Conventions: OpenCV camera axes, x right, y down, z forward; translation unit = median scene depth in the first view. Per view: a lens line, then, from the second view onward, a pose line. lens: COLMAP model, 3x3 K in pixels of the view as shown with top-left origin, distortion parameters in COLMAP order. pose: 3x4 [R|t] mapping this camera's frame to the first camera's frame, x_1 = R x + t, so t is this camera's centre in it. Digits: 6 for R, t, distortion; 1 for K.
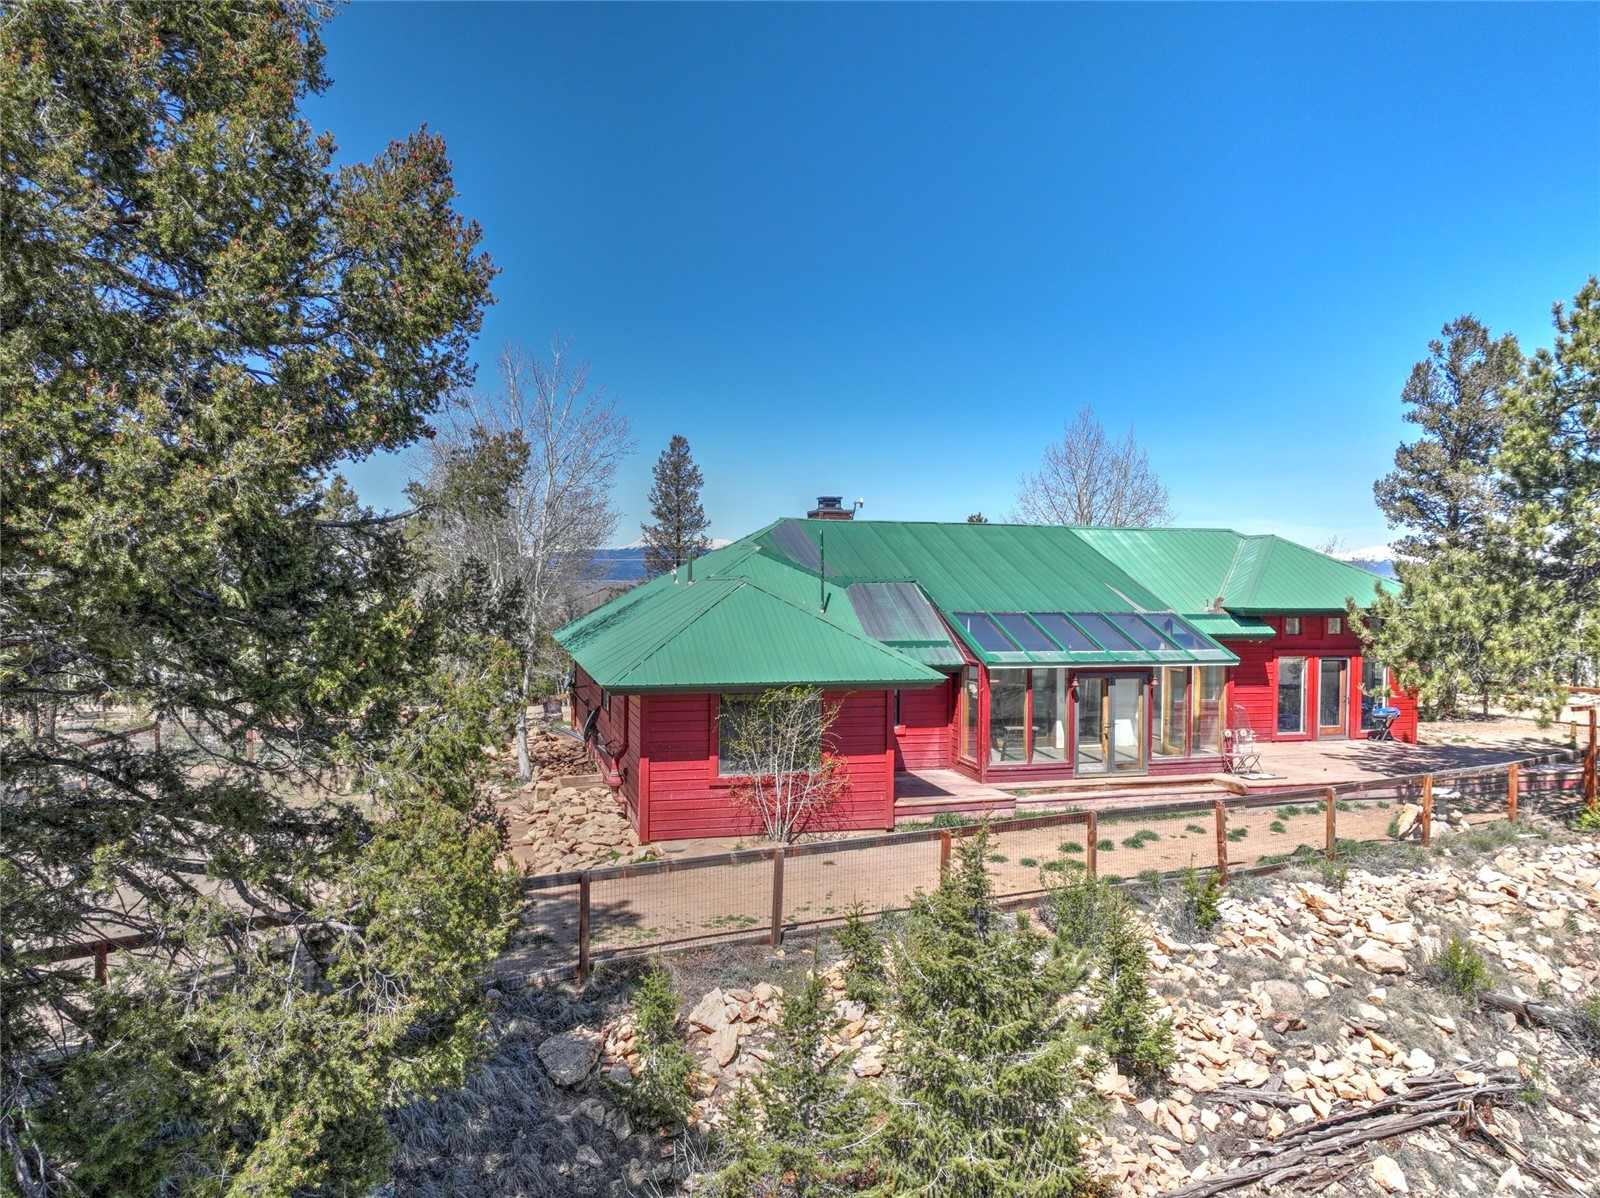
lens RADIAL K [[1130.8, 0, 799.2], [0, 1130.8, 595.9], [0, 0, 1]] dist [-0.005064, 0.019441]
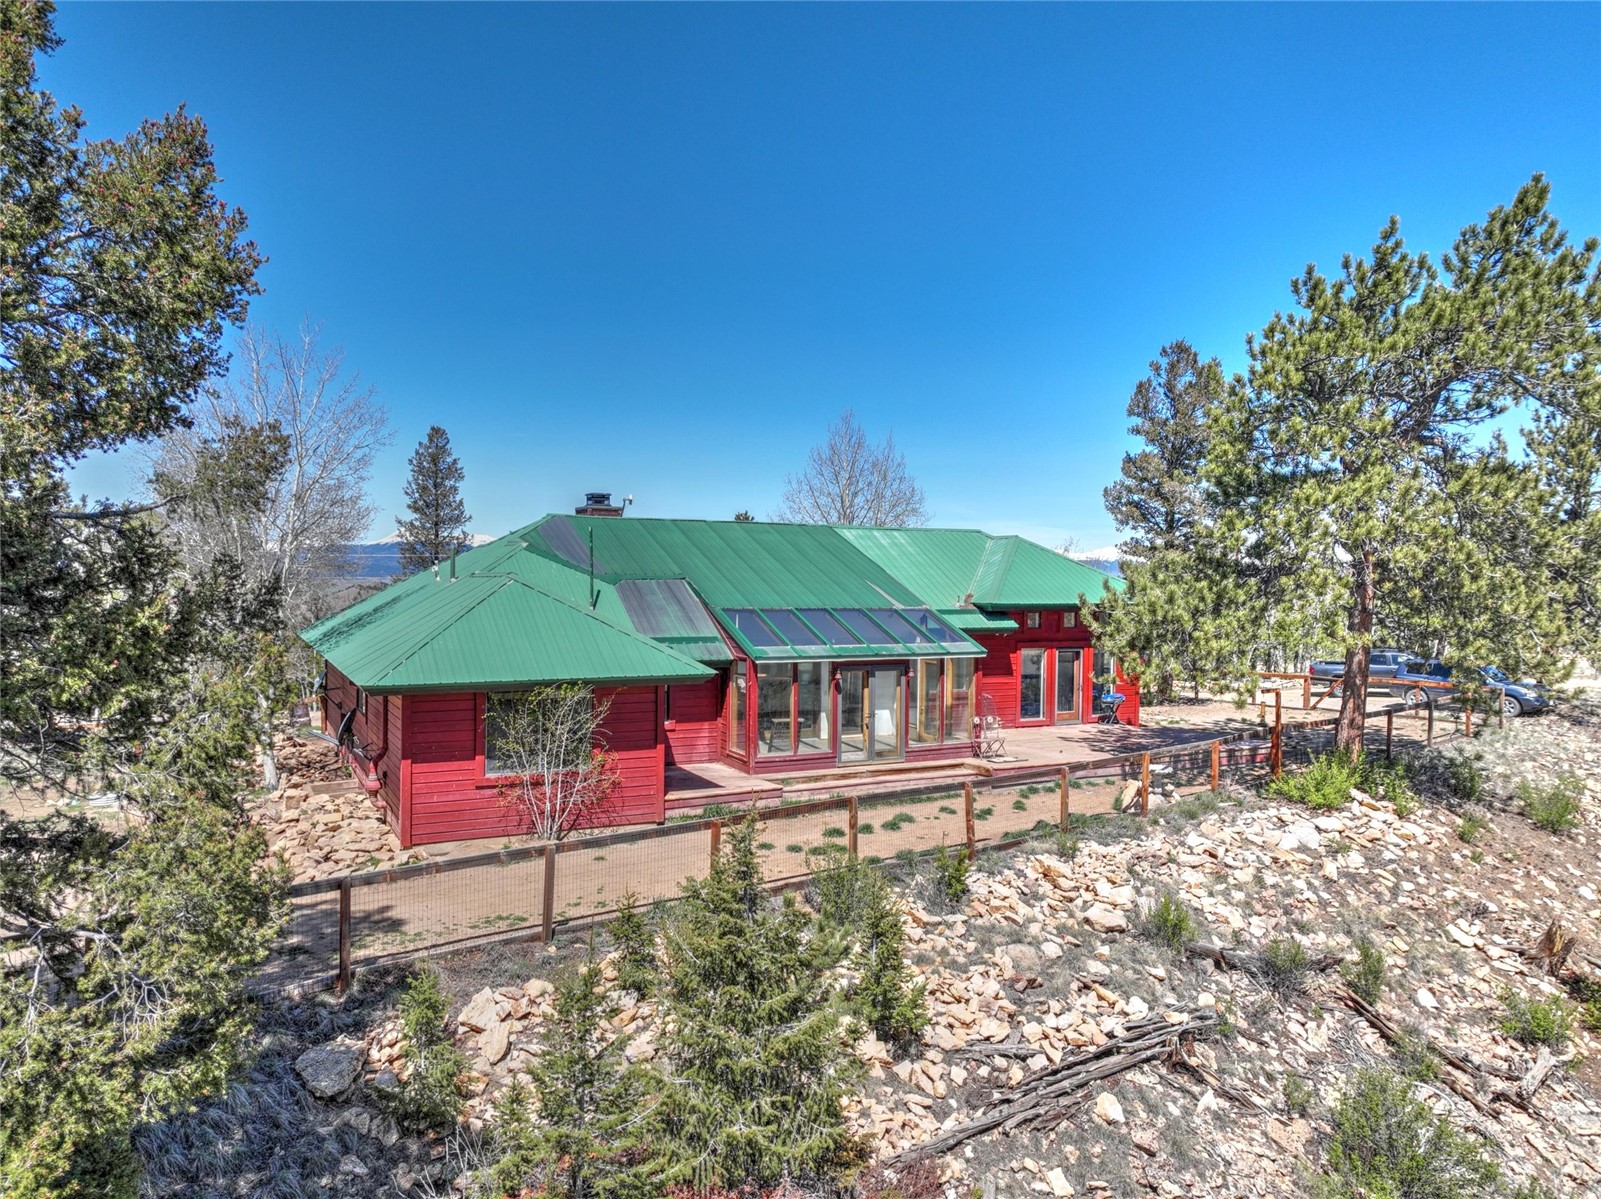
lens RADIAL K [[1131.2, 0, 803.1], [0, 1131.2, 596.7], [0, 0, 1]] dist [0.004176, 0.007718]
pose [[0.978478, -0.001796, 0.206342, -0.004643], [0.001195, 0.999995, 0.003035, 0.000969], [-0.206346, -0.002723, 0.978475, -0.024323]]
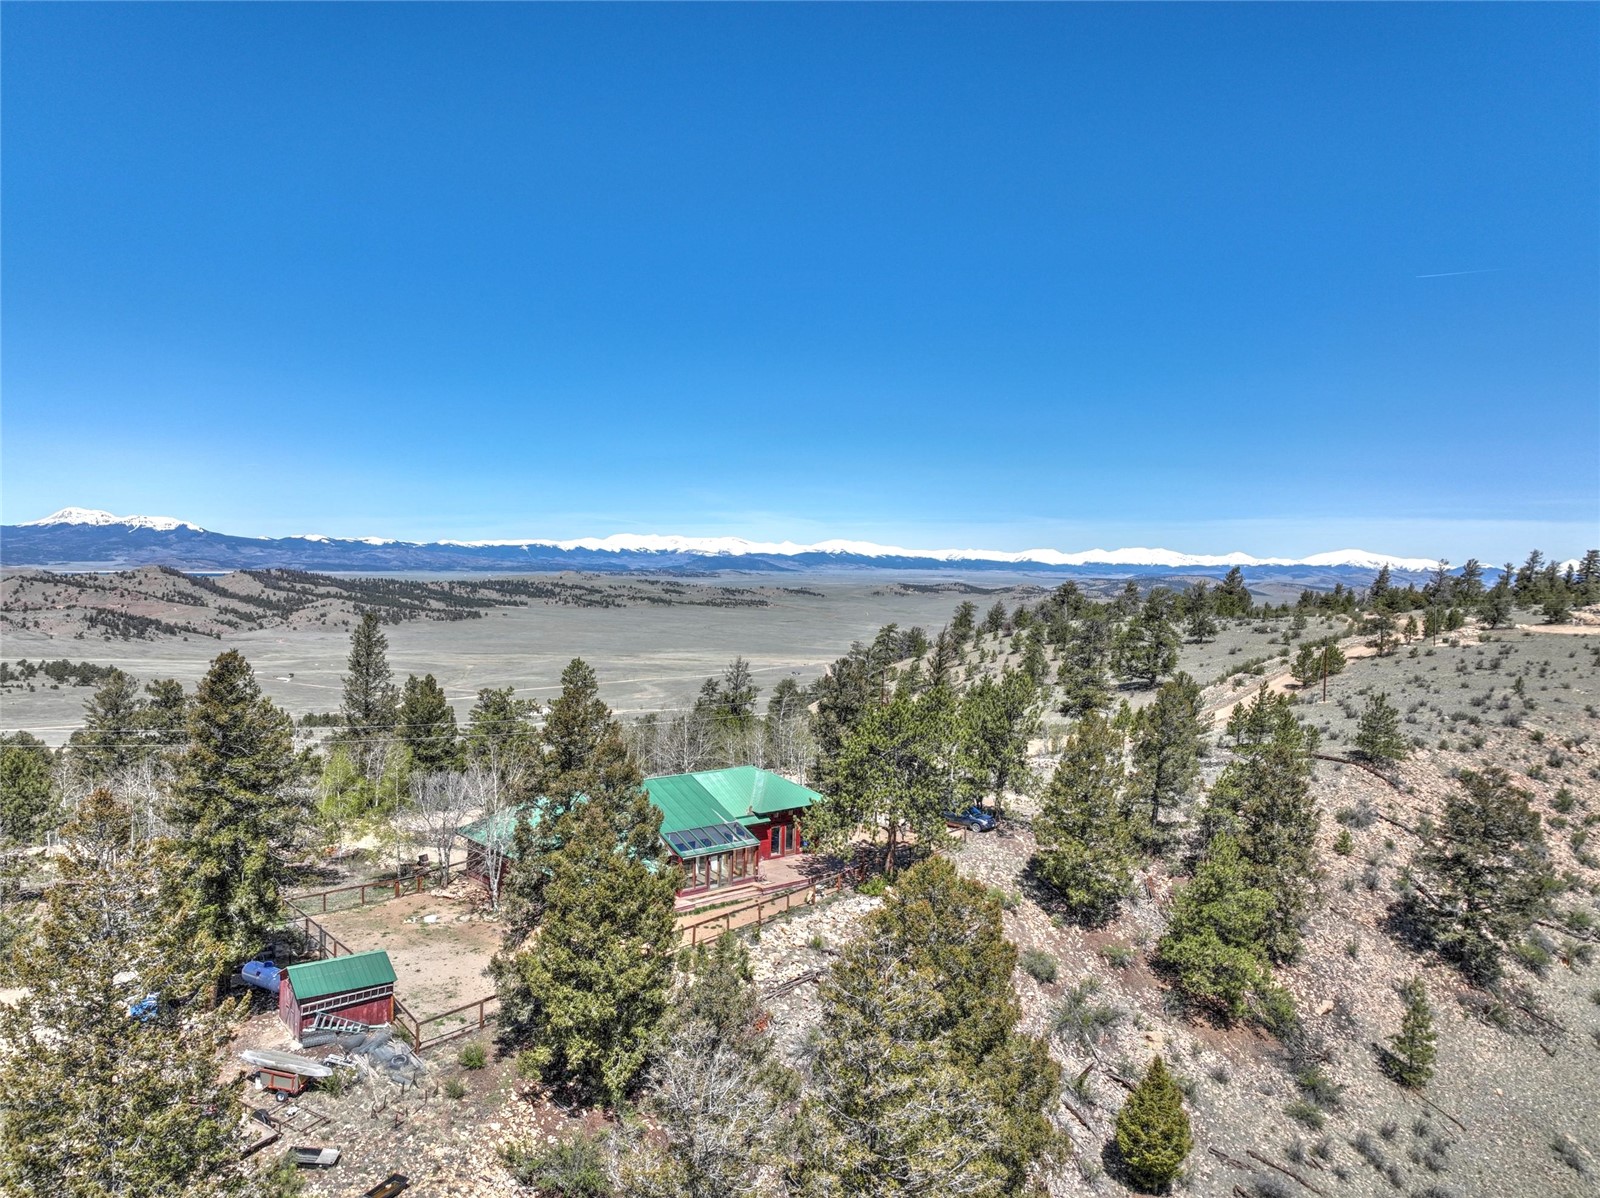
lens RADIAL K [[1130.5, 0, 802.6], [0, 1130.5, 596.3], [0, 0, 1]] dist [0.004176, 0.007718]
pose [[0.902873, -0.001489, 0.429905, -1.151479], [-0.003741, 0.999929, 0.011320, -0.922029], [-0.429892, -0.011829, 0.902803, -2.516751]]
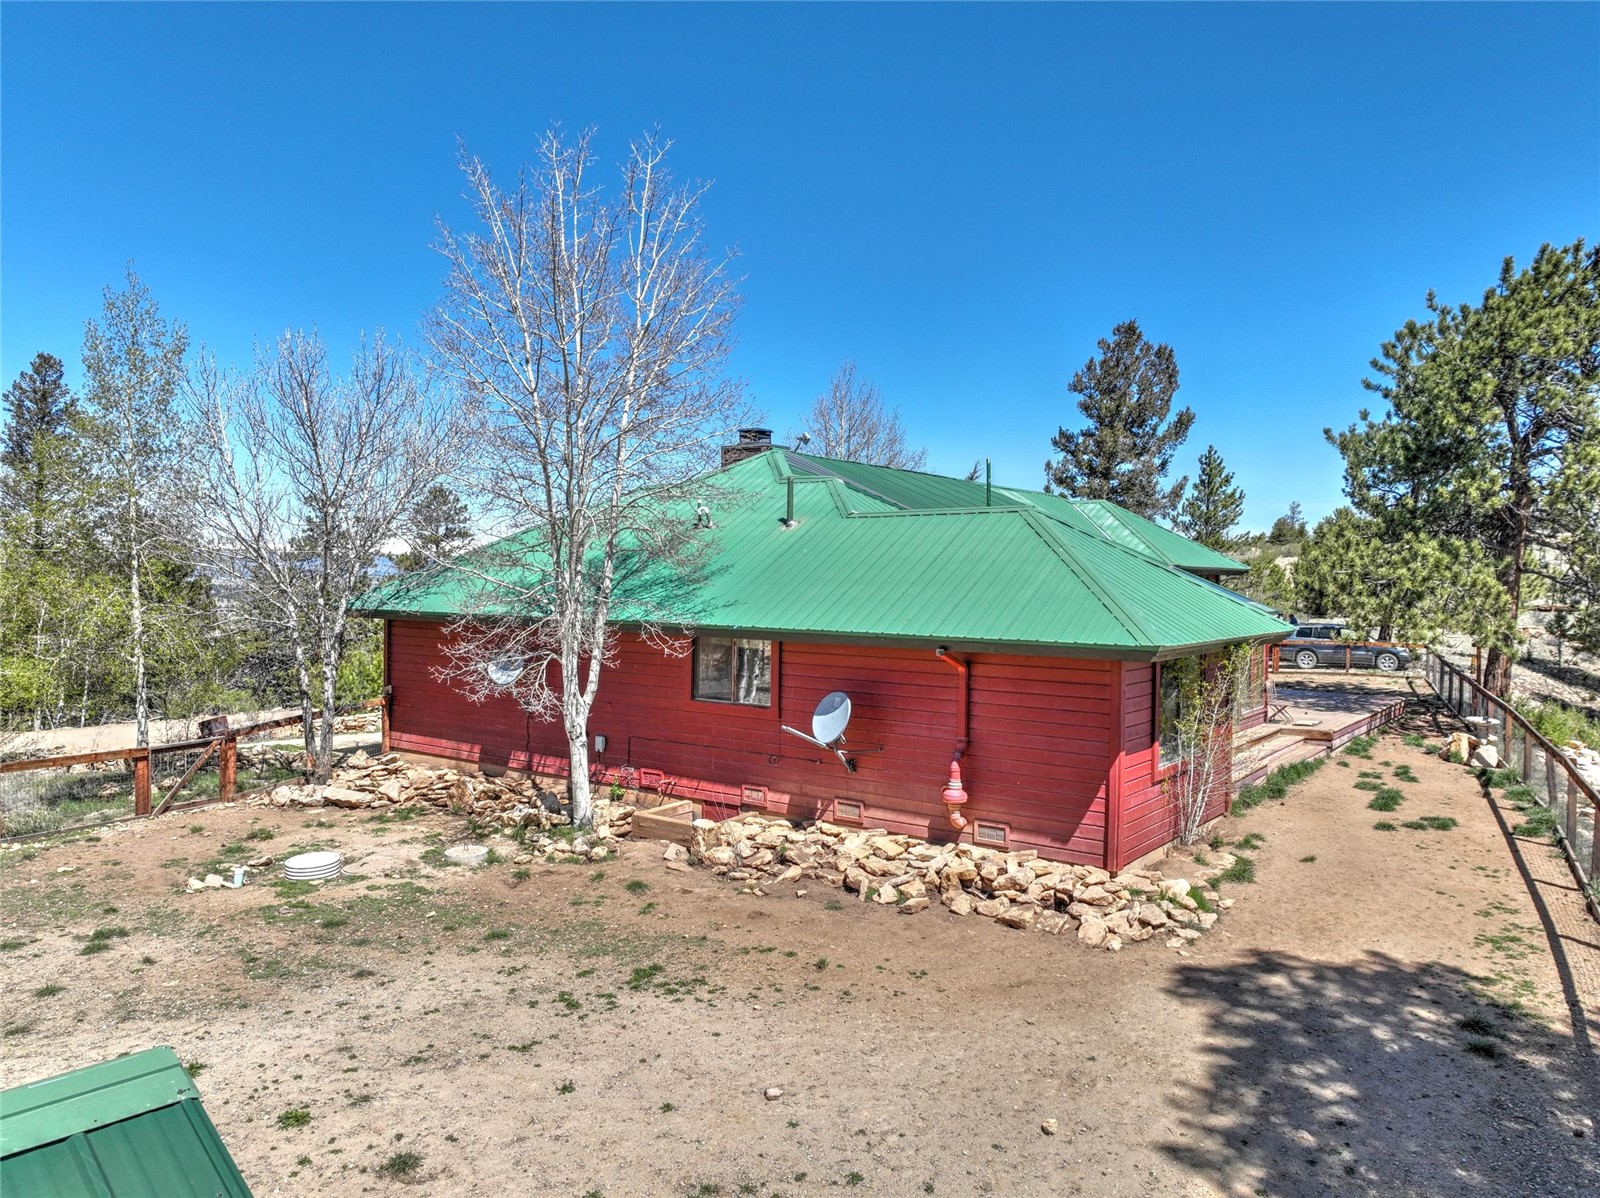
lens RADIAL K [[1130.2, 0, 807.0], [0, 1130.2, 598.9], [0, 0, 1]] dist [0.000150, 0.005259]
pose [[0.788217, -0.009057, 0.615330, -0.870653], [0.004426, 0.999949, 0.009049, 0.049893], [-0.615381, -0.004409, 0.788218, 0.687991]]
